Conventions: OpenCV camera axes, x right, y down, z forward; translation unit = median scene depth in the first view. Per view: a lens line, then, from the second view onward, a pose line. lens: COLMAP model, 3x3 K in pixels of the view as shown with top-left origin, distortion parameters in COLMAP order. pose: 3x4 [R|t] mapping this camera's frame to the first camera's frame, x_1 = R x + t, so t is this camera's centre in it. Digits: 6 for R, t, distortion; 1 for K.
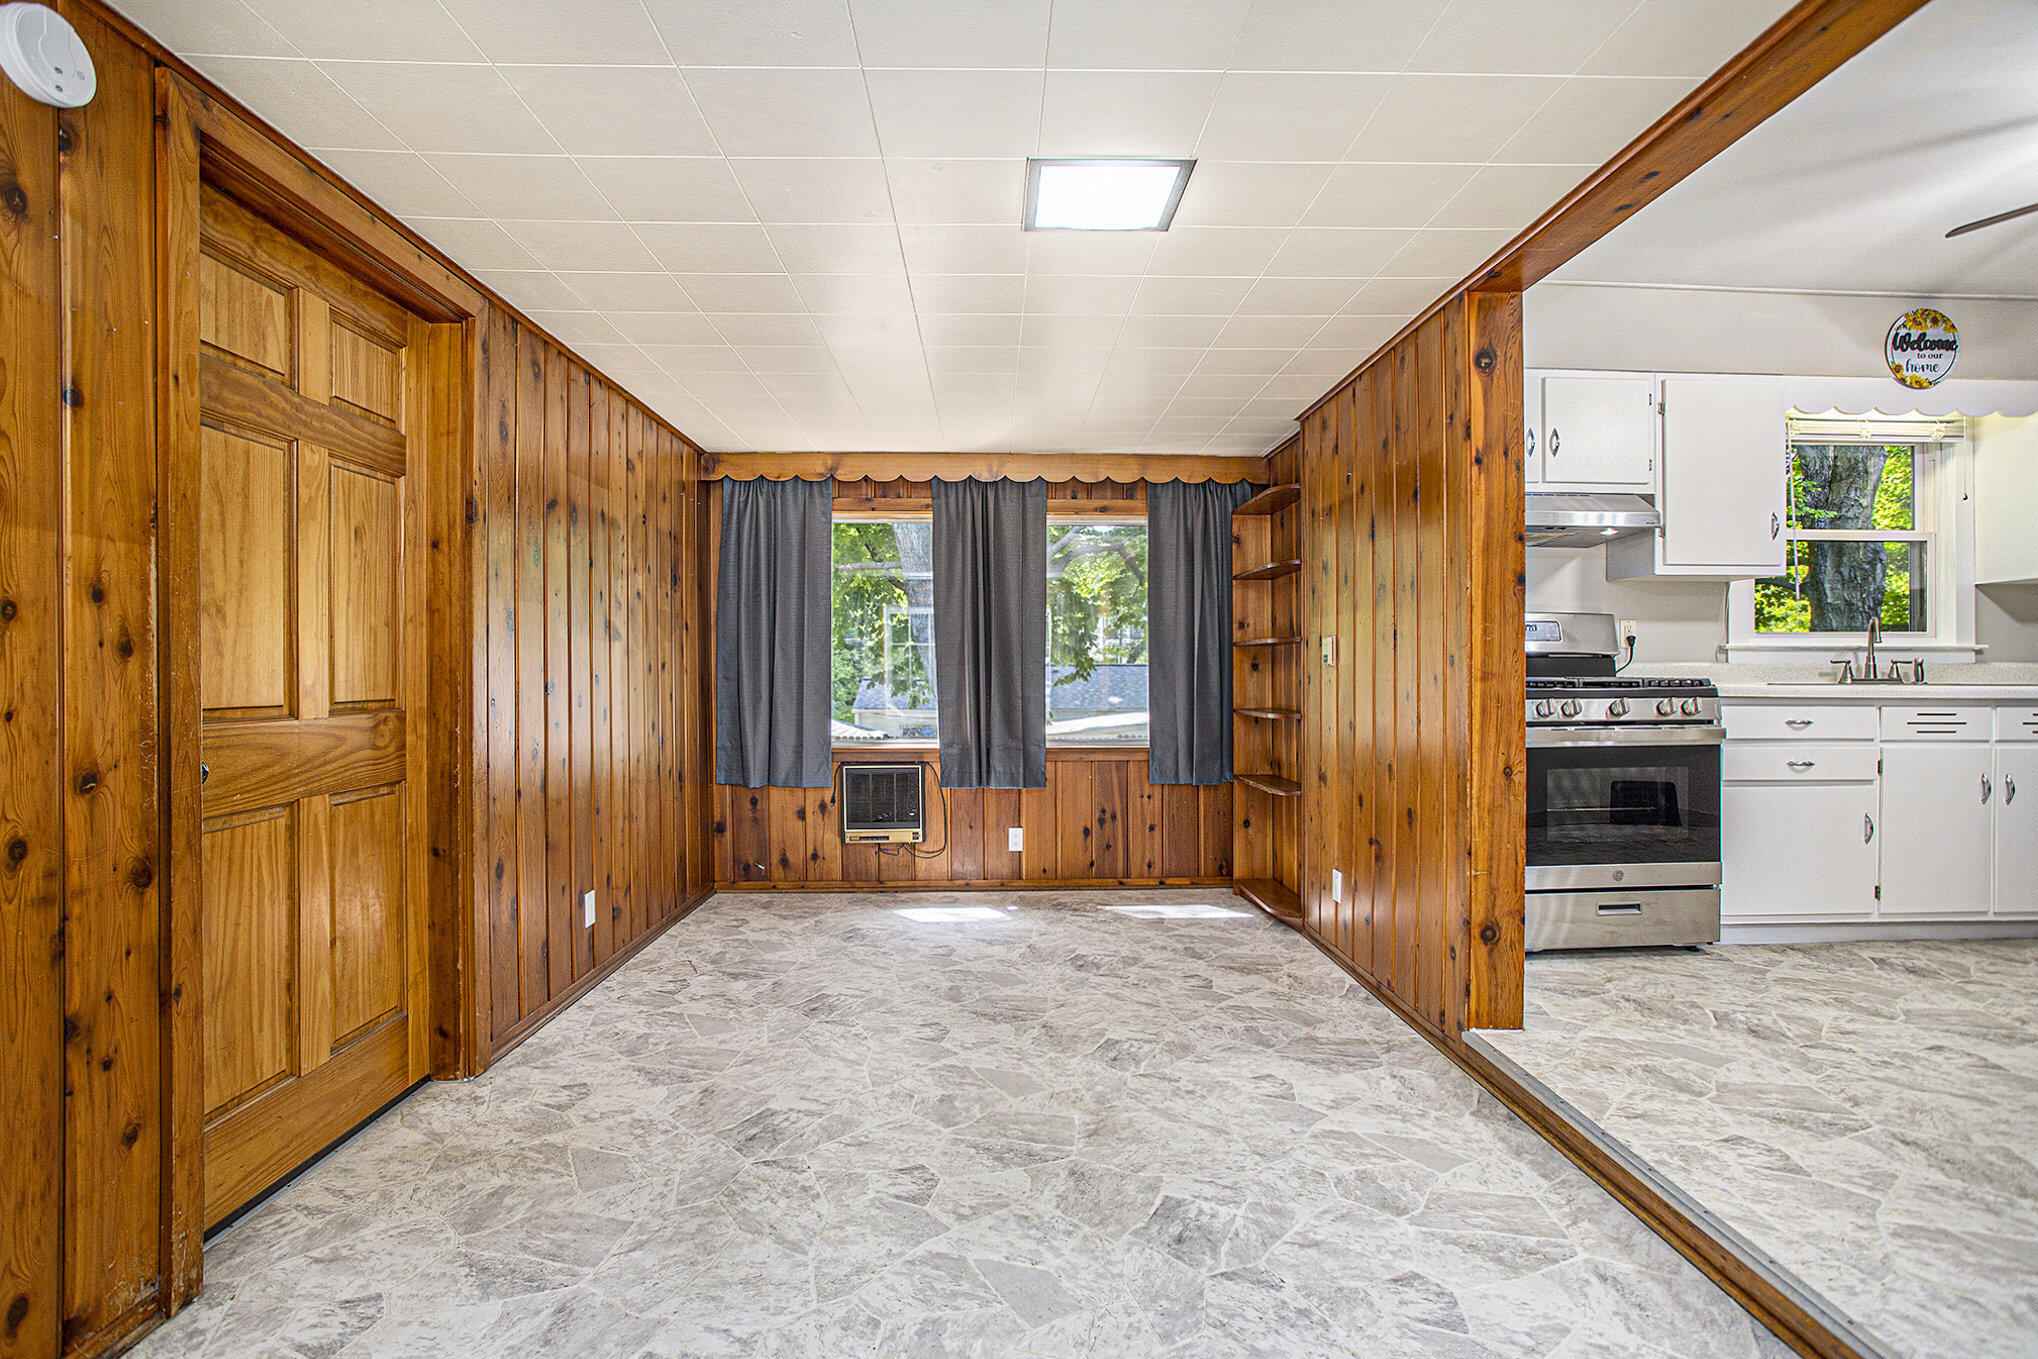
lens RADIAL K [[1003.3, 0, 1018.6], [0, 1003.3, 672.0], [0, 0, 1]] dist [-0.066887, 0.024976]
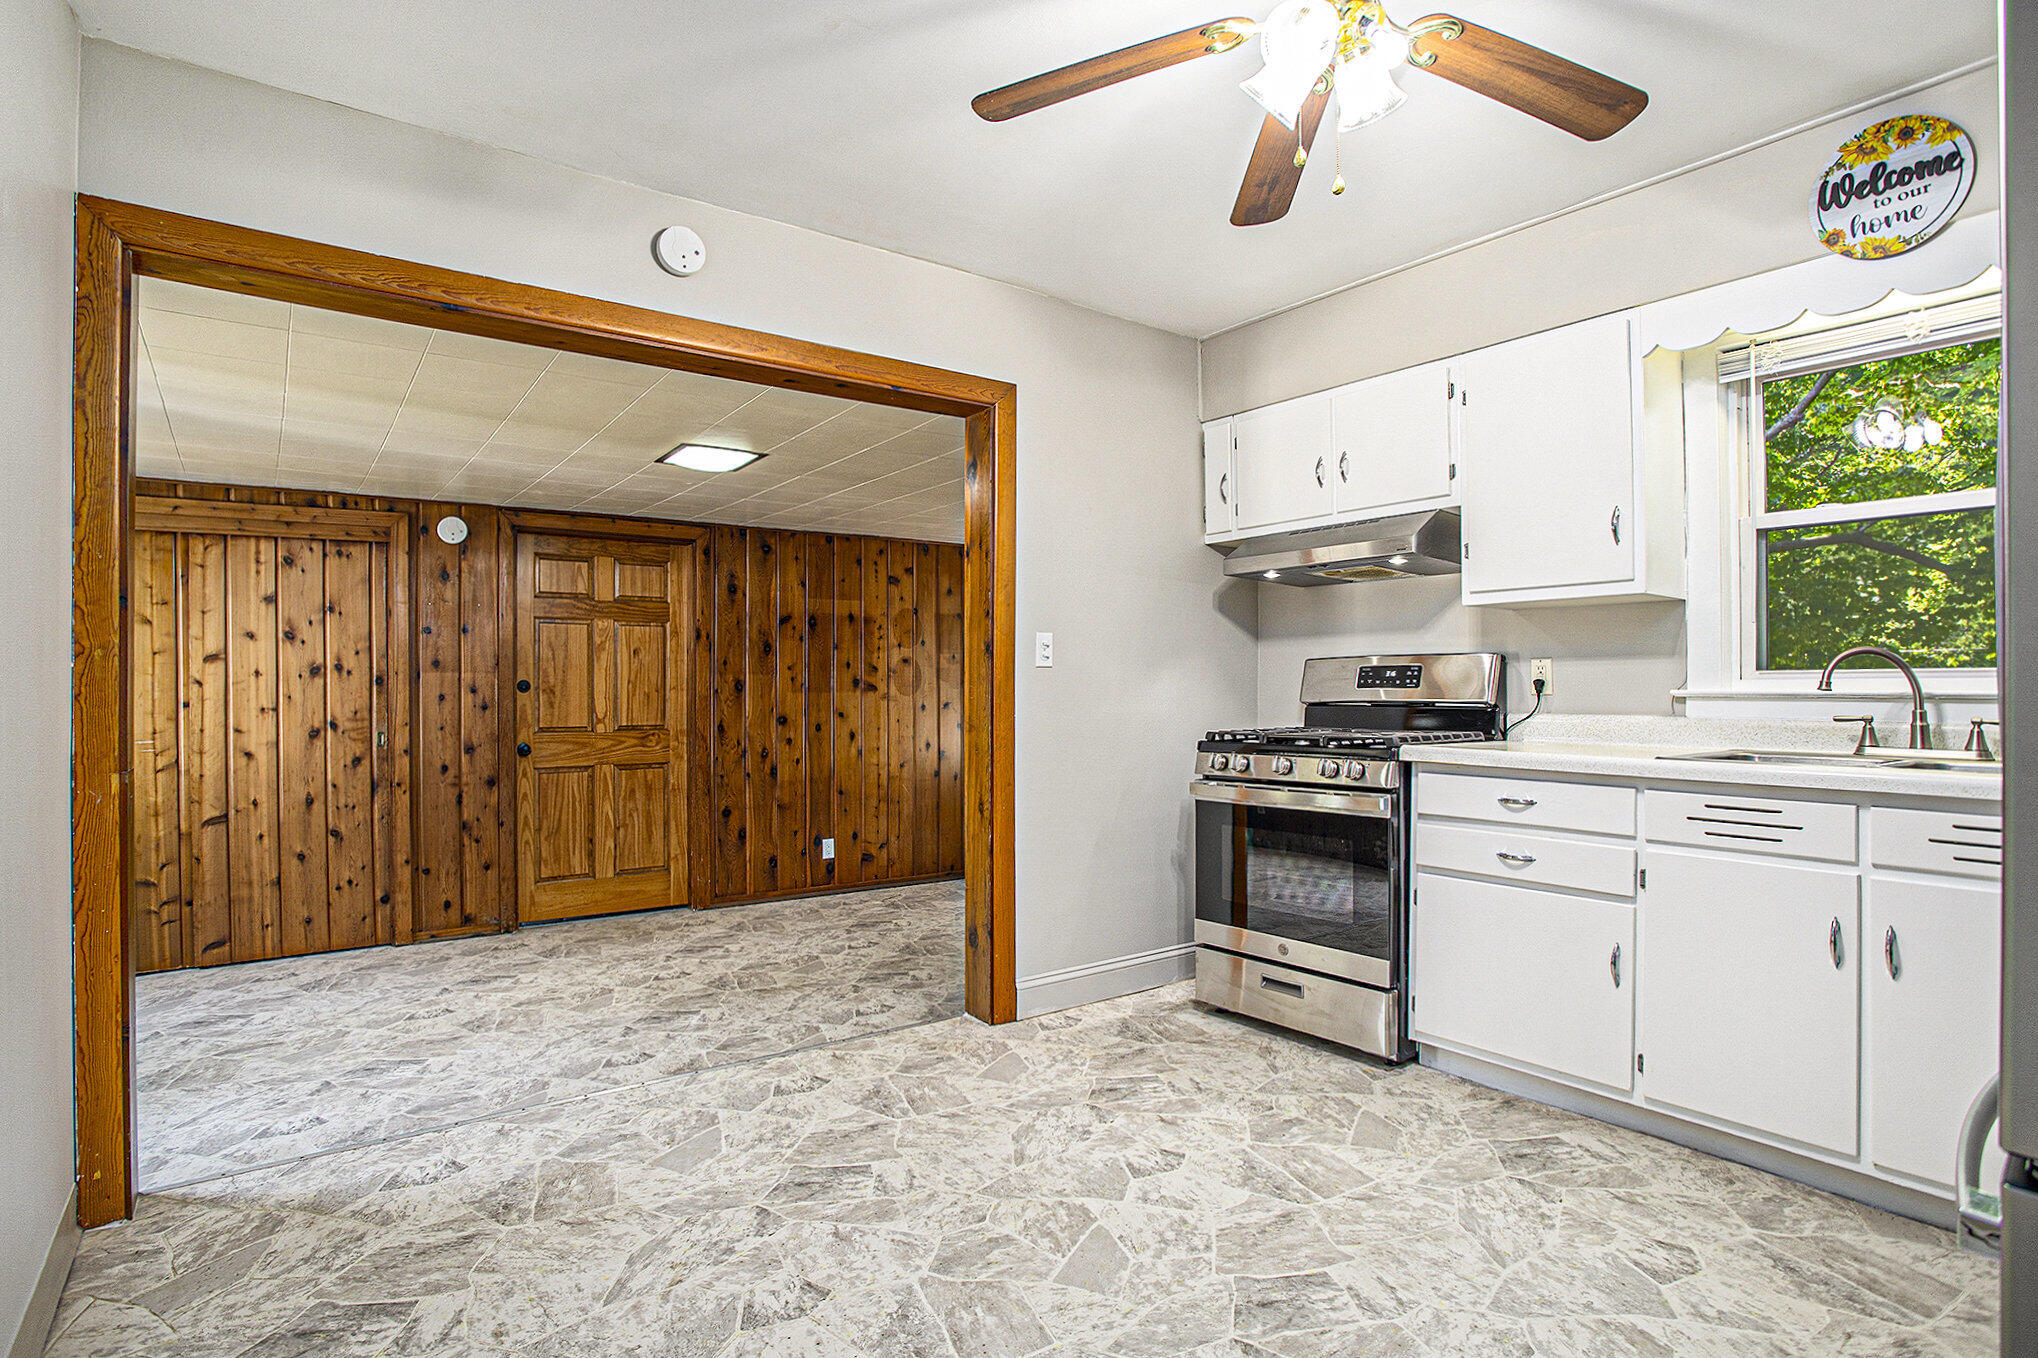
lens RADIAL K [[1026.2, 0, 1019.6], [0, 1026.2, 689.2], [0, 0, 1]] dist [-0.073084, 0.024868]
pose [[0.577944, -0.002538, -0.816072, 1.645825], [0.001771, 0.999997, -0.001855, -0.045246], [0.816074, -0.000373, 0.577947, 0.329904]]
